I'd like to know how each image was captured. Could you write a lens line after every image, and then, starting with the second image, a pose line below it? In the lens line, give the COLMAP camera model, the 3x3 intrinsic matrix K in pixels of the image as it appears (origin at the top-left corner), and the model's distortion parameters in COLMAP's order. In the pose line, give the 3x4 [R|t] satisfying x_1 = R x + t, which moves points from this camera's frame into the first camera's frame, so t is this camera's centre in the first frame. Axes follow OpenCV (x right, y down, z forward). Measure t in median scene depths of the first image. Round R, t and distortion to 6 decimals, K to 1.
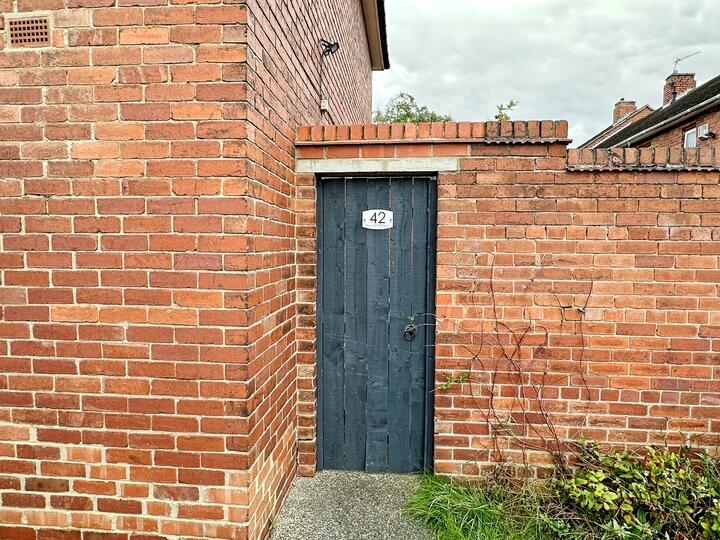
lens RADIAL K [[456.5, 0, 361.2], [0, 456.5, 270.9], [0, 0, 1]] dist [-0.005854, 0.000685]
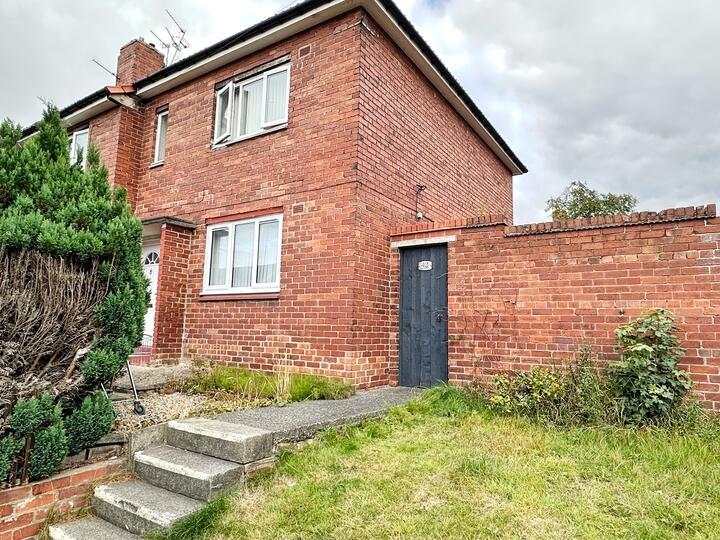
lens RADIAL K [[456.5, 0, 360.3], [0, 456.5, 270.2], [0, 0, 1]] dist [-0.005854, 0.000685]
pose [[0.880236, -0.050607, -0.471830, 0.838151], [-0.043171, 0.981634, -0.185826, 0.346522], [0.472568, 0.183941, 0.861885, -1.082811]]
